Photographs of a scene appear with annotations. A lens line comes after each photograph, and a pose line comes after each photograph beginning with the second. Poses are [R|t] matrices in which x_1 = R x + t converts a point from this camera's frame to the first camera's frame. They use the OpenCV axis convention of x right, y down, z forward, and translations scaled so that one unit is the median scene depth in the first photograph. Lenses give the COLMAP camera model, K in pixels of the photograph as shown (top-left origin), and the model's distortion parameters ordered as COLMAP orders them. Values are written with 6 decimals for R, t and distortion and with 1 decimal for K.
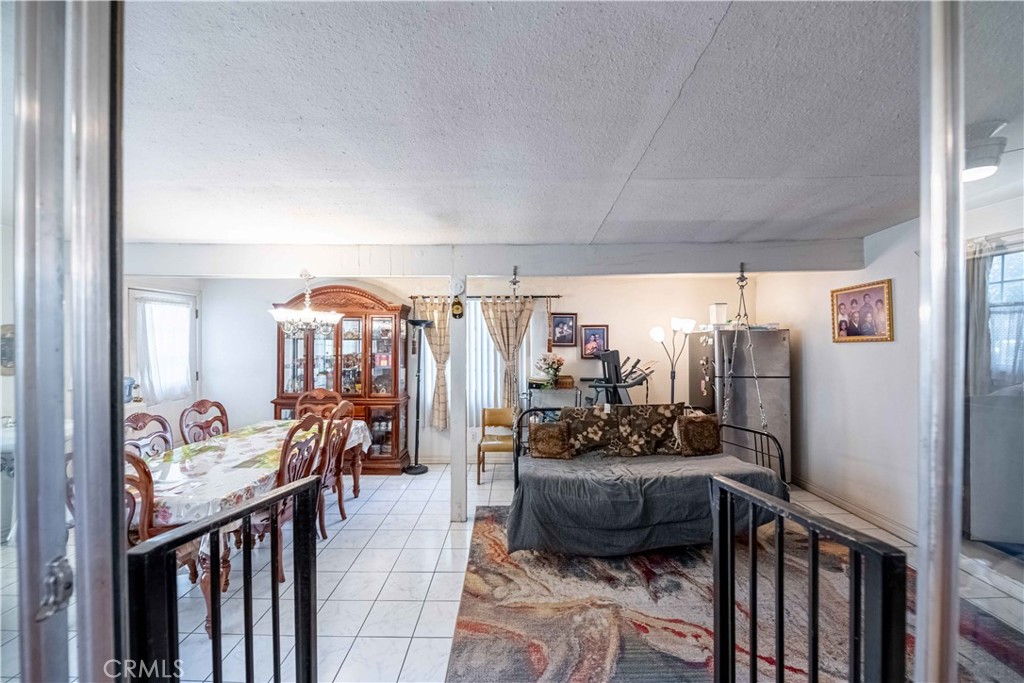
lens RADIAL K [[405.3, 0, 512.0], [0, 405.3, 341.5], [0, 0, 1]] dist [-0.001100, -0.000238]
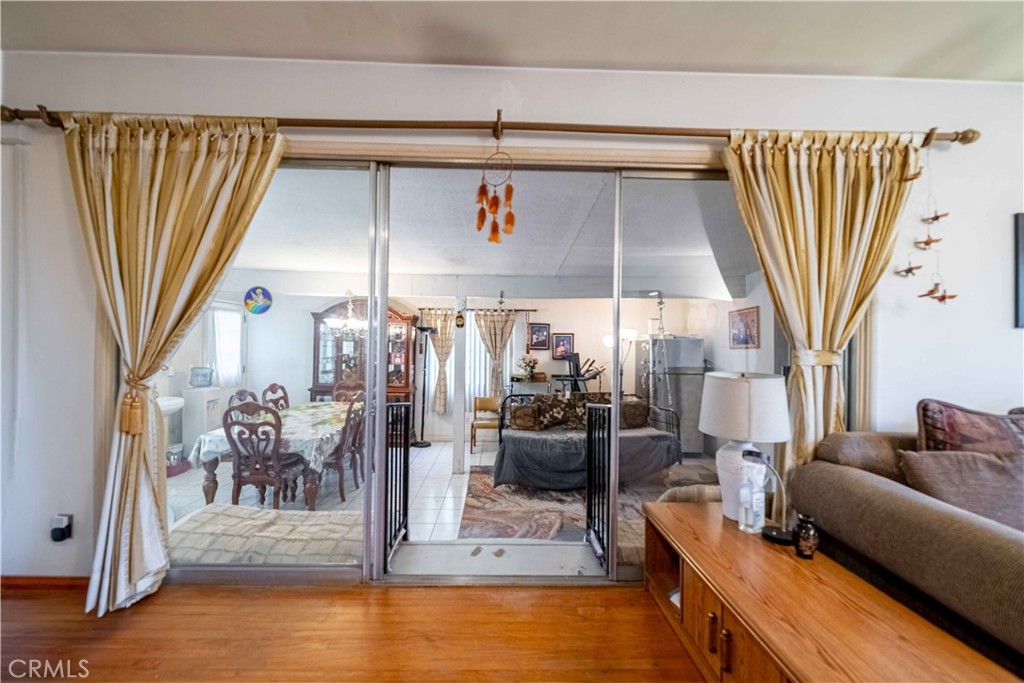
lens RADIAL K [[411.8, 0, 512.0], [0, 411.8, 341.5], [0, 0, 1]] dist [0.000400, -0.000026]
pose [[0.999322, 0.015157, 0.033541, -0.001586], [-0.014755, 0.999817, -0.012183, 0.005039], [-0.033720, 0.011680, 0.999363, -0.382740]]
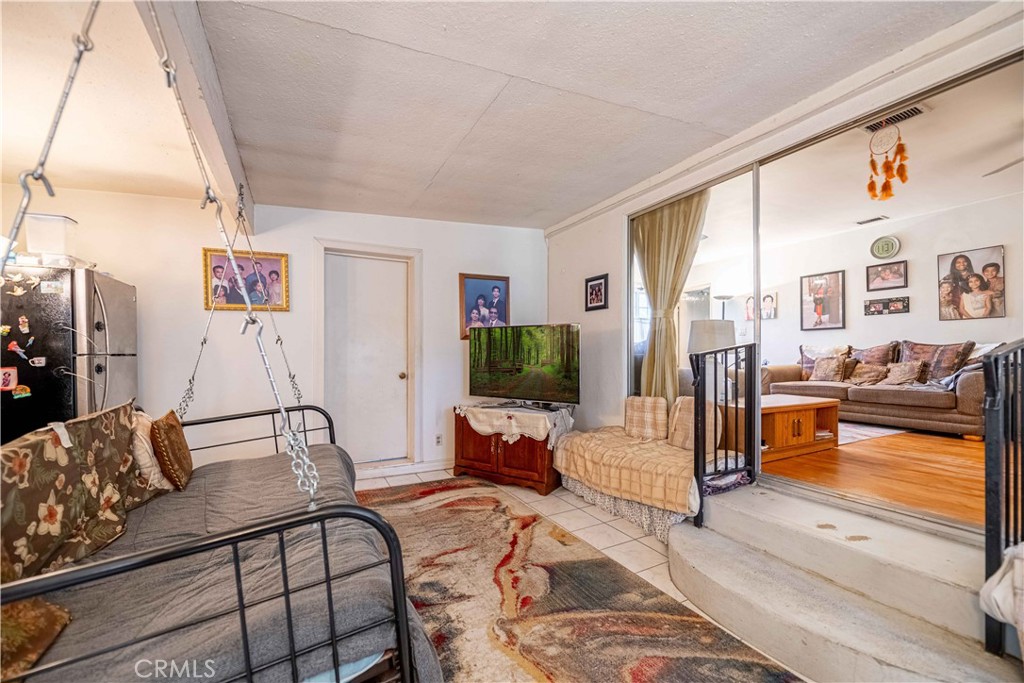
lens RADIAL K [[410.3, 0, 510.7], [0, 410.3, 353.9], [0, 0, 1]] dist [-0.001889, -0.000471]
pose [[-0.467005, 0.004145, 0.884245, -0.259315], [0.006216, 0.999980, -0.001404, 0.098289], [-0.884233, 0.004841, -0.467021, 0.824374]]
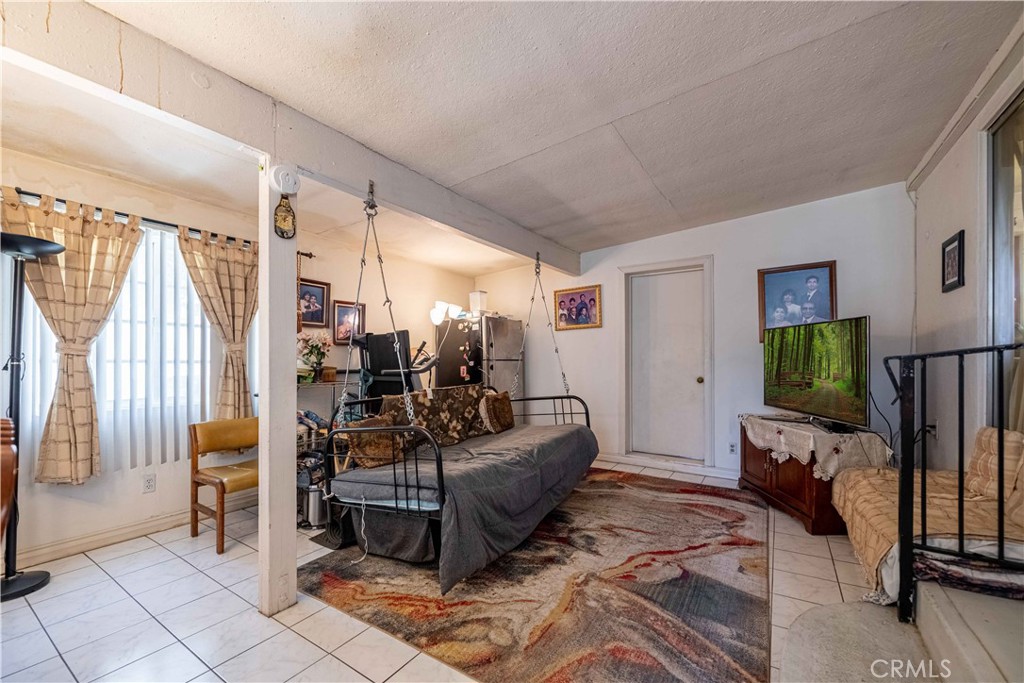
lens RADIAL K [[413.4, 0, 514.3], [0, 413.4, 359.3], [0, 0, 1]] dist [-0.001142, -0.000345]
pose [[0.536859, 0.003734, 0.843664, -0.393561], [0.005416, 0.999954, -0.007872, 0.102558], [-0.843655, 0.008795, 0.536814, 0.393137]]
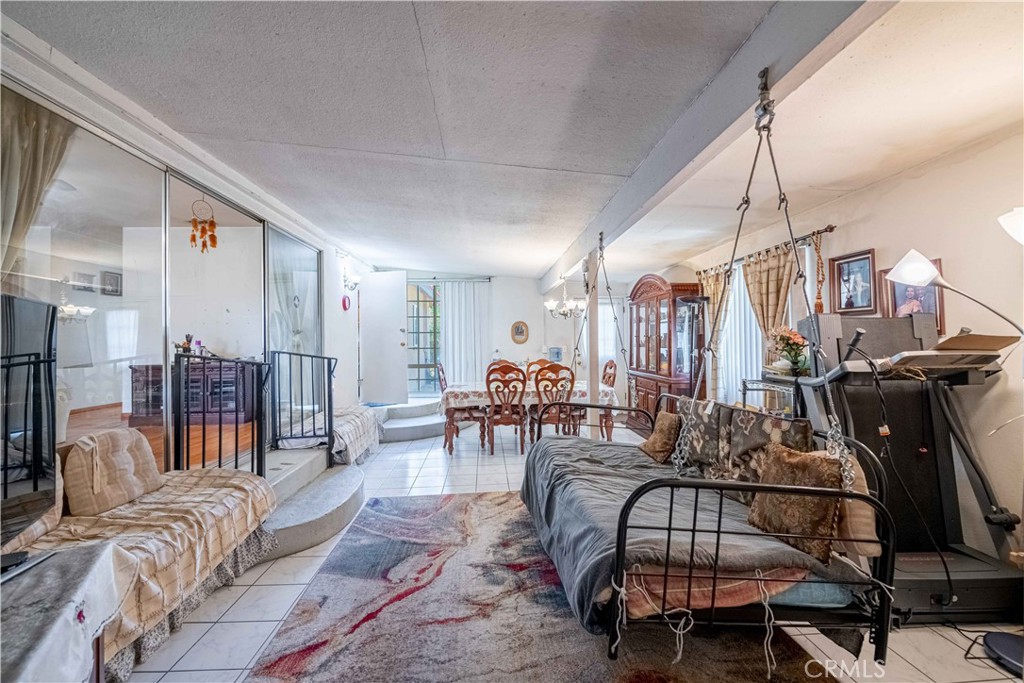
lens RADIAL K [[405.3, 0, 512.0], [0, 405.3, 341.5], [0, 0, 1]] dist [-0.001100, -0.000238]
pose [[0.072331, -0.004341, -0.997371, 0.842851], [0.002009, 0.999989, -0.004206, 0.066171], [0.997379, -0.001699, 0.072339, 0.649665]]
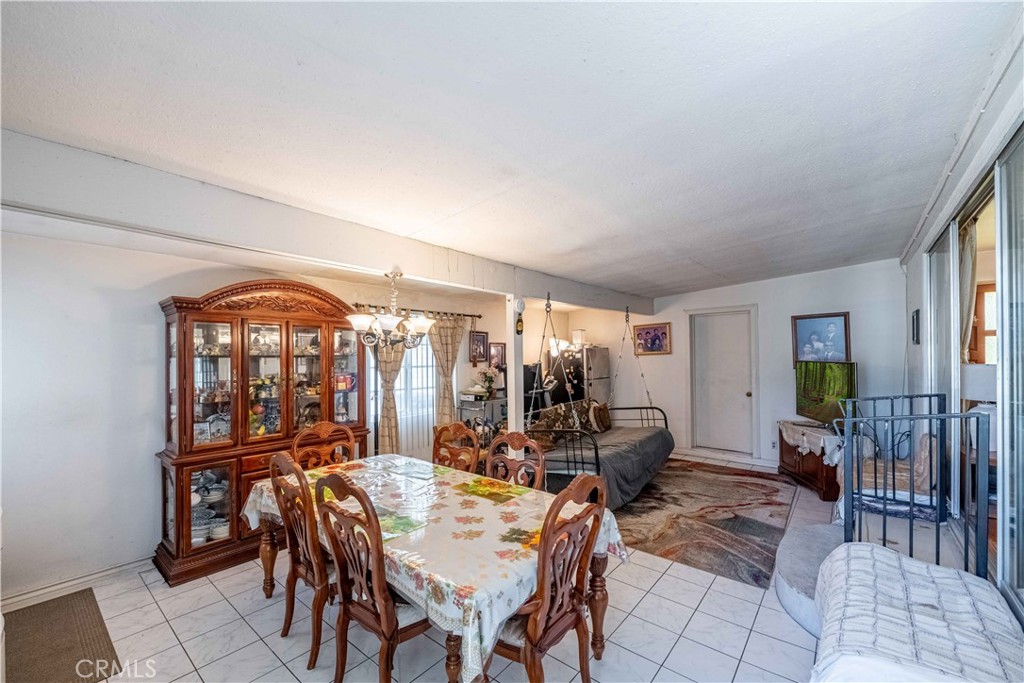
lens RADIAL K [[410.3, 0, 510.7], [0, 410.3, 353.9], [0, 0, 1]] dist [-0.001889, -0.000471]
pose [[0.634465, -0.001380, 0.772950, -0.898414], [0.016065, 0.999806, -0.011402, 0.006730], [-0.772785, 0.019652, 0.634364, 0.286979]]
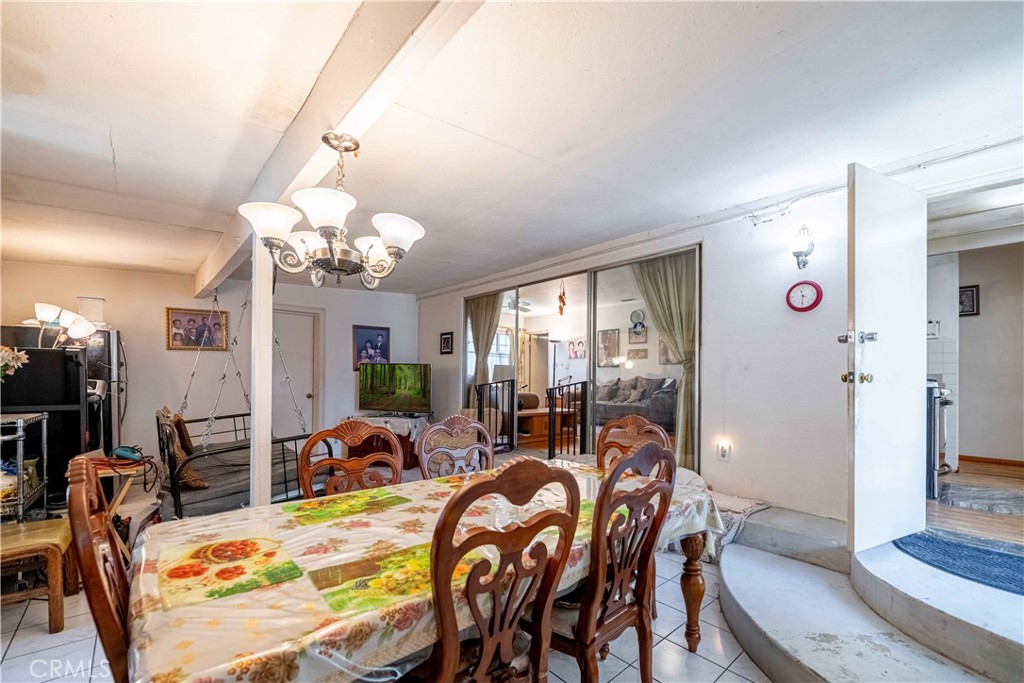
lens RADIAL K [[424.1, 0, 515.4], [0, 424.1, 379.5], [0, 0, 1]] dist [-0.000214, -0.000155]
pose [[-0.668159, -0.009833, 0.743954, -0.863548], [-0.008577, 0.999948, 0.005513, 0.075717], [-0.743969, -0.002698, -0.668208, 1.058818]]
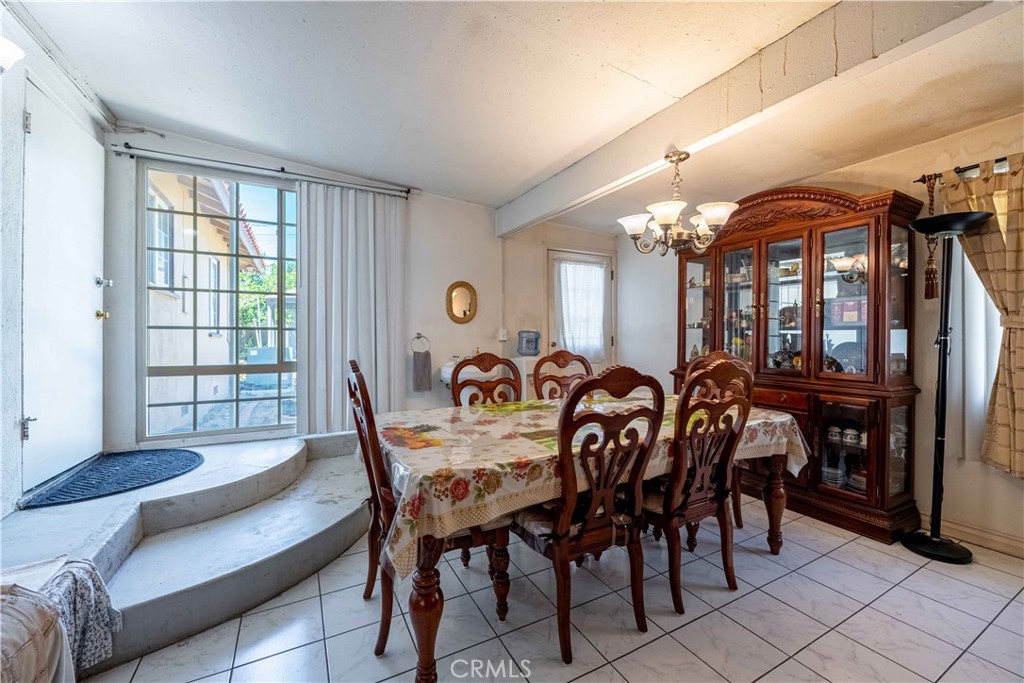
lens RADIAL K [[404.1, 0, 513.3], [0, 404.1, 336.8], [0, 0, 1]] dist [-0.002618, -0.000473]
pose [[0.481542, 0.000739, -0.876422, -0.083745], [-0.006989, 0.999971, -0.002997, 0.103937], [0.876395, 0.007569, 0.481534, 0.450563]]
